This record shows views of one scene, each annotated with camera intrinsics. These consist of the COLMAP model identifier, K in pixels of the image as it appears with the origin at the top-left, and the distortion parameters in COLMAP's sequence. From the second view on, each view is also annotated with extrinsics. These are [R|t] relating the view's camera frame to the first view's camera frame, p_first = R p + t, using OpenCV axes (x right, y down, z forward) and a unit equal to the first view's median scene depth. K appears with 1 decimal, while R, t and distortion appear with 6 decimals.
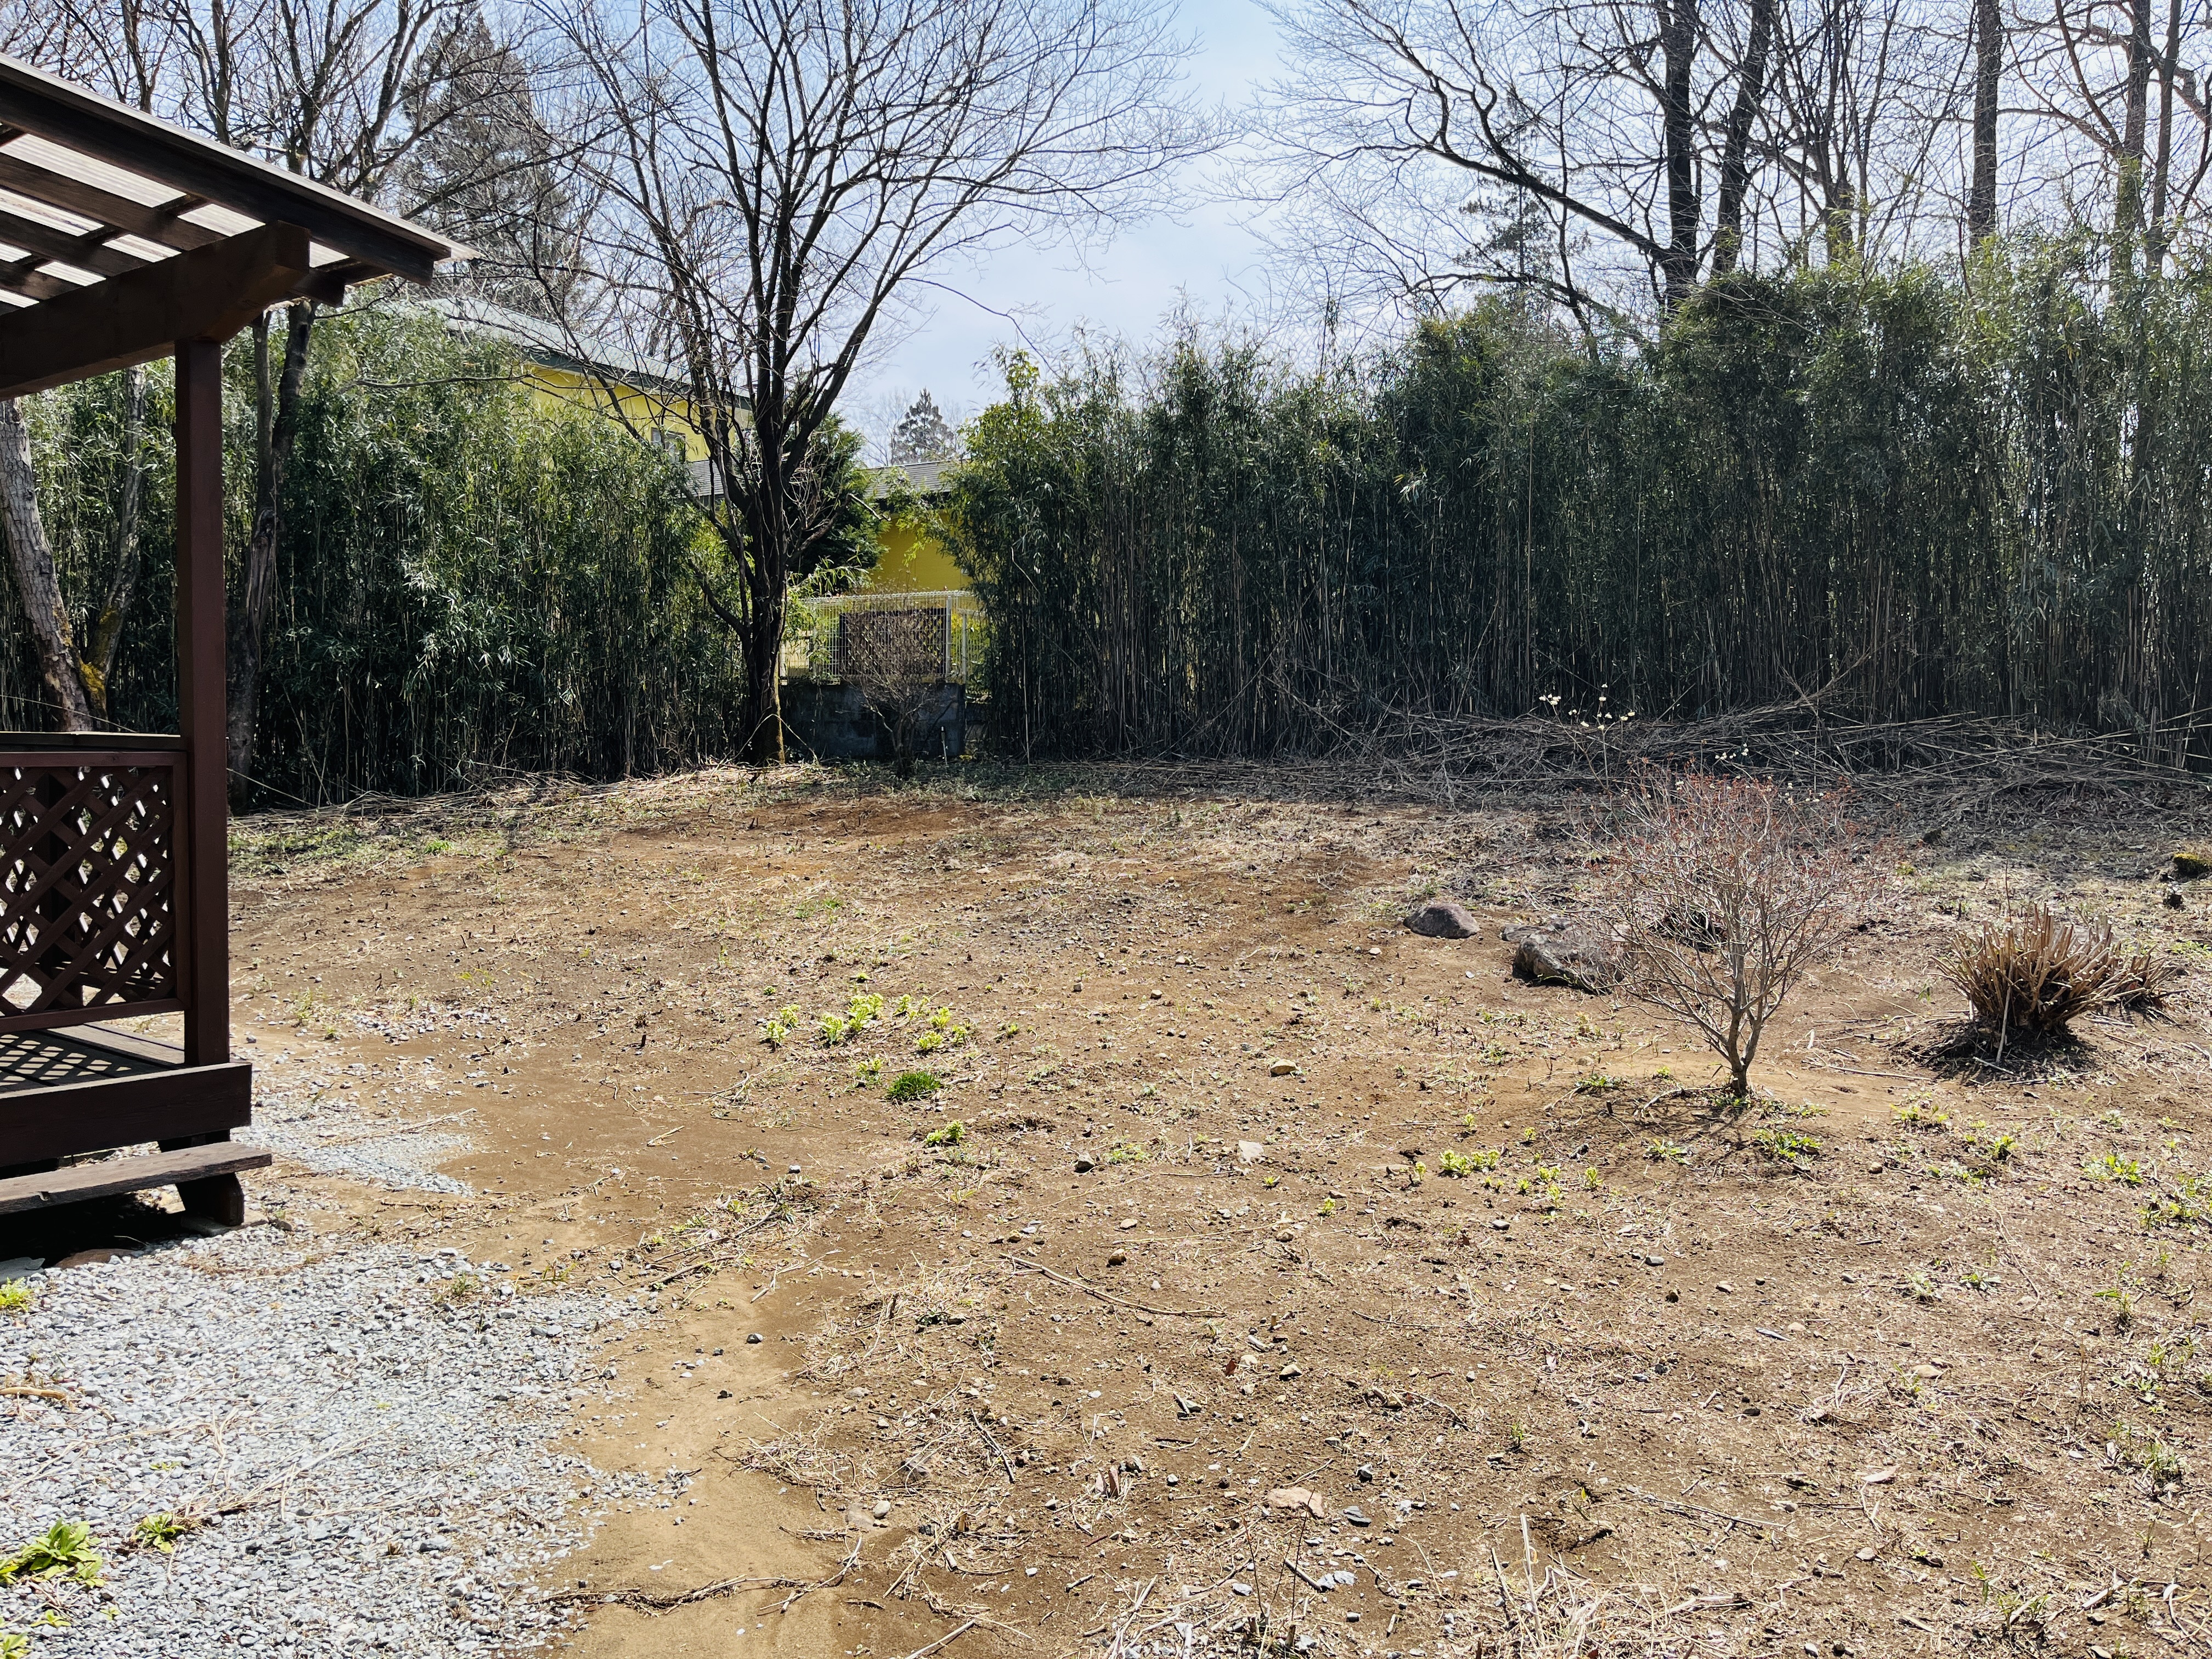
lens RADIAL K [[1685.1, 0, 1106.7], [0, 1685.1, 830.0], [0, 0, 1]] dist [0.062597, -0.080793]
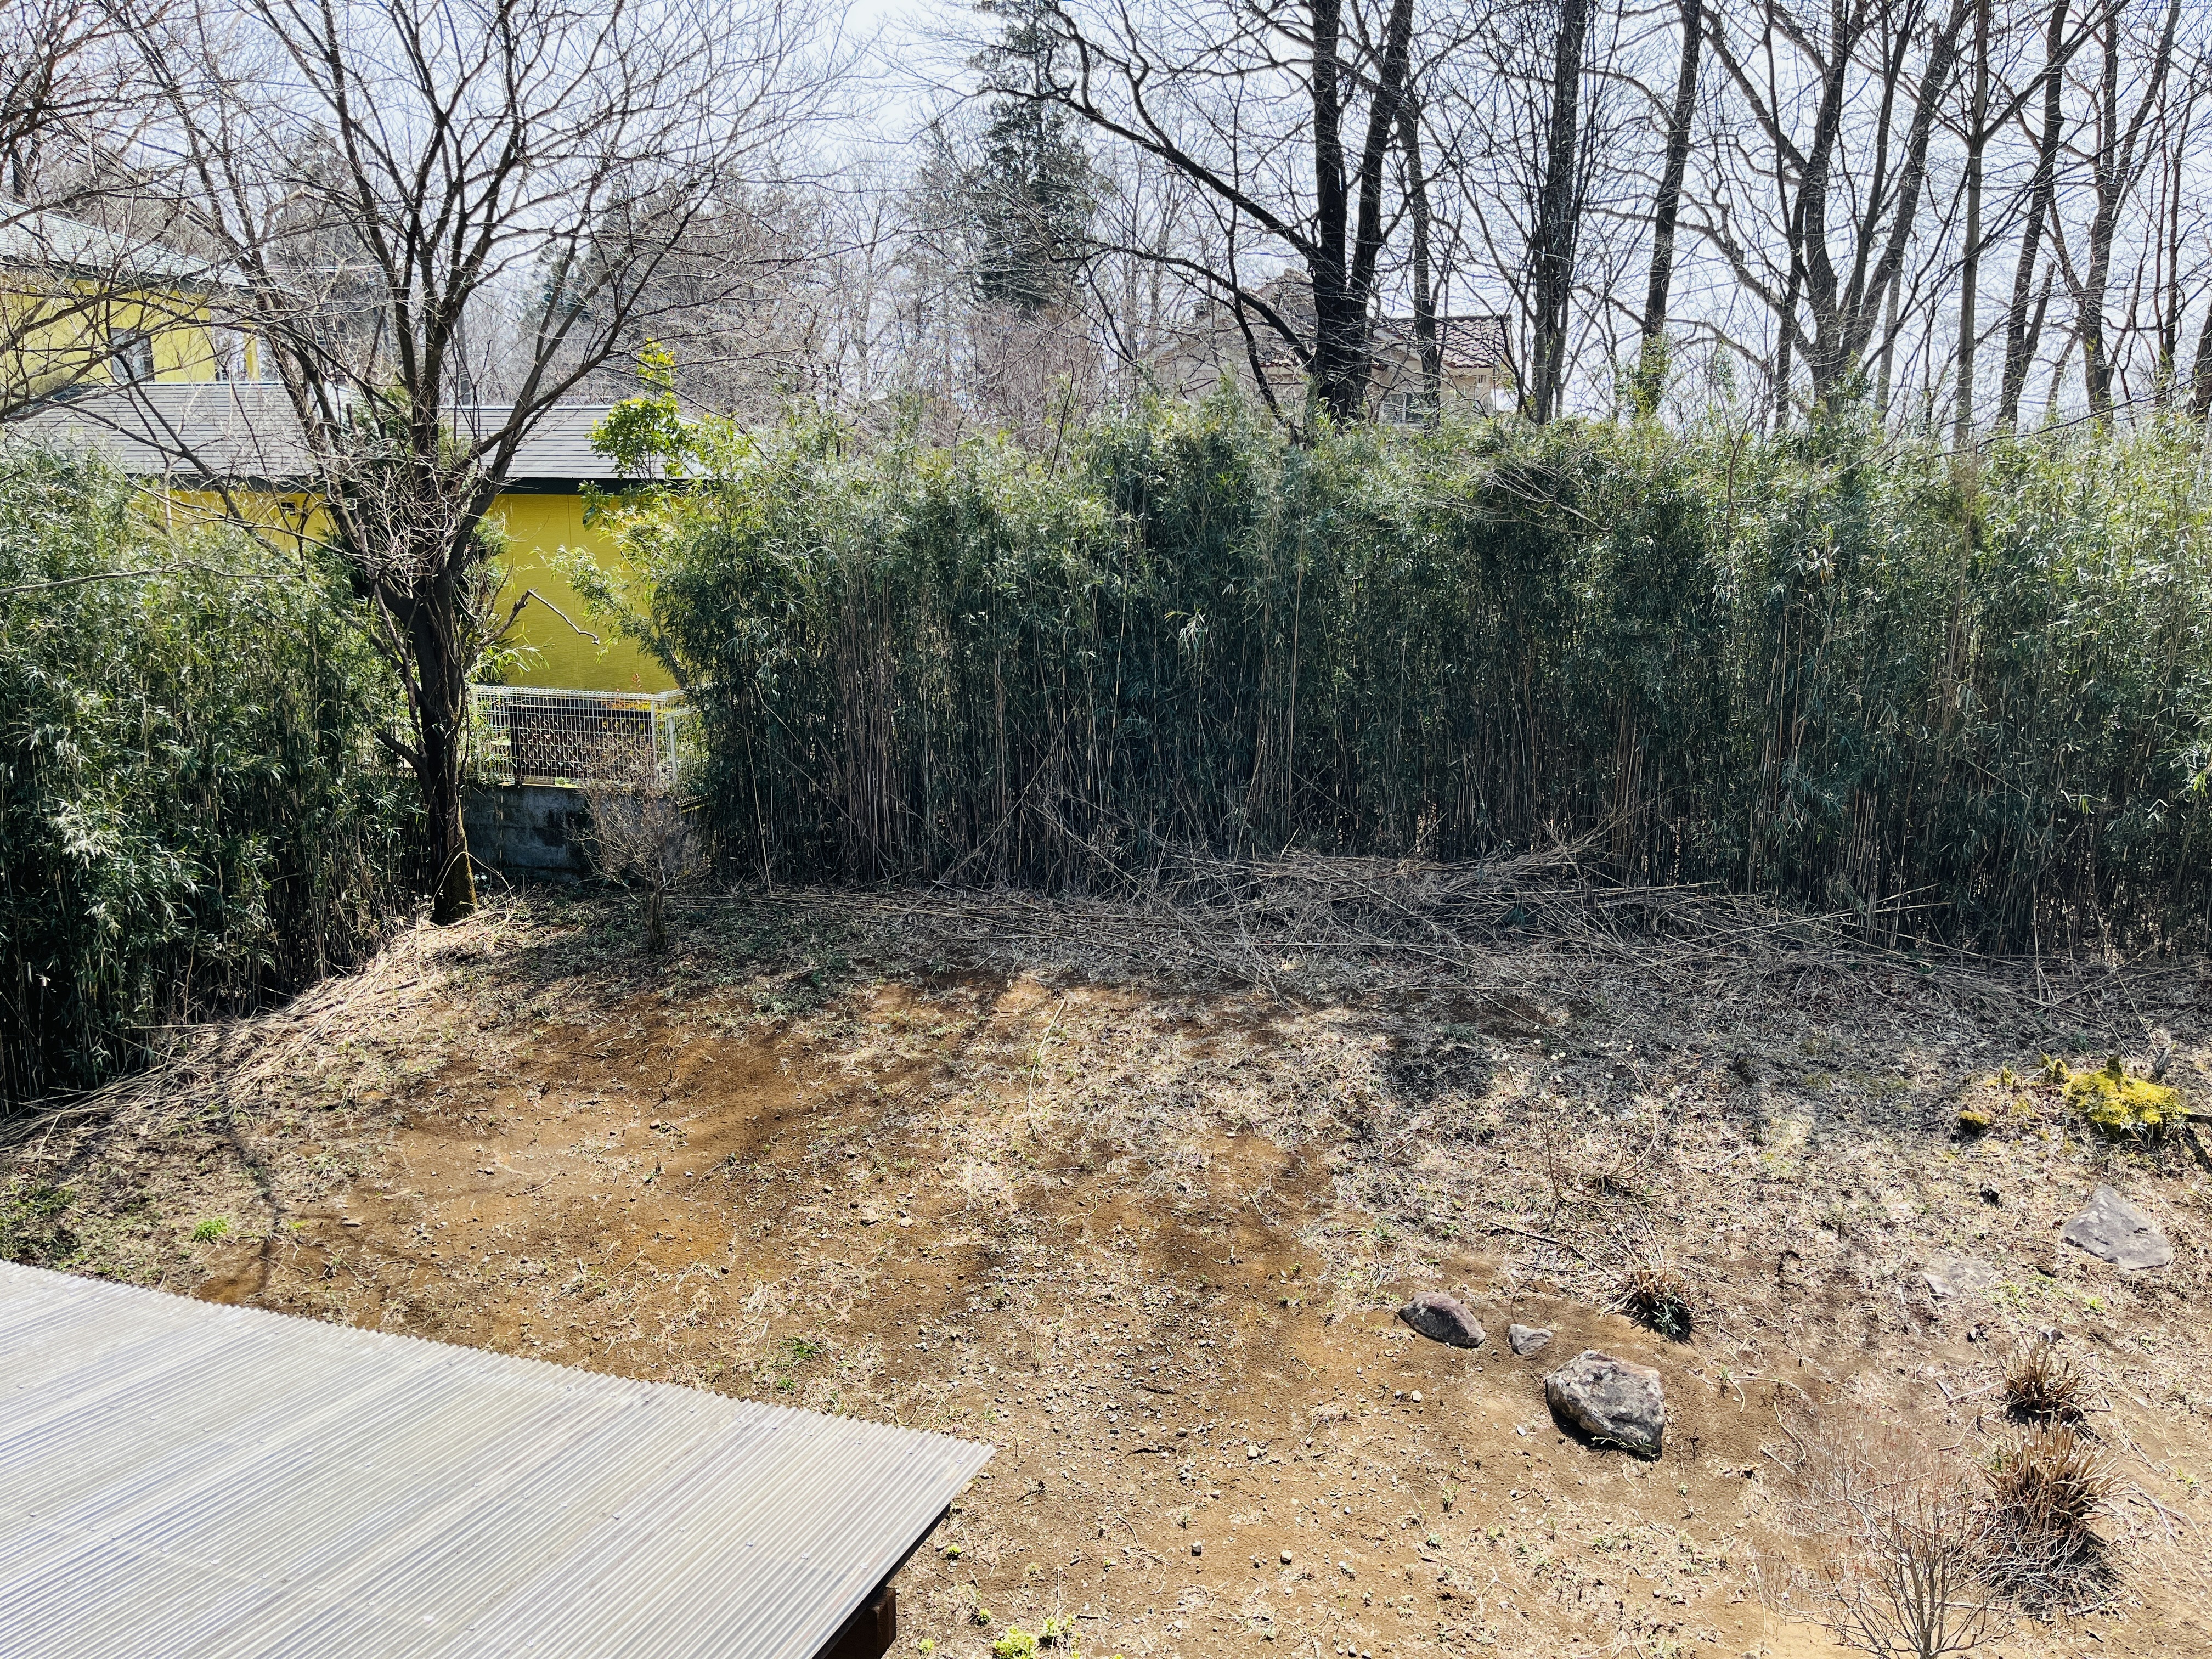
lens RADIAL K [[1685.1, 0, 1113.4], [0, 1685.1, 861.8], [0, 0, 1]] dist [0.062597, -0.080793]
pose [[0.948898, -0.075925, 0.306313, -0.160568], [0.024130, 0.985241, 0.169462, -0.223831], [-0.314659, -0.153411, 0.936726, 0.075689]]
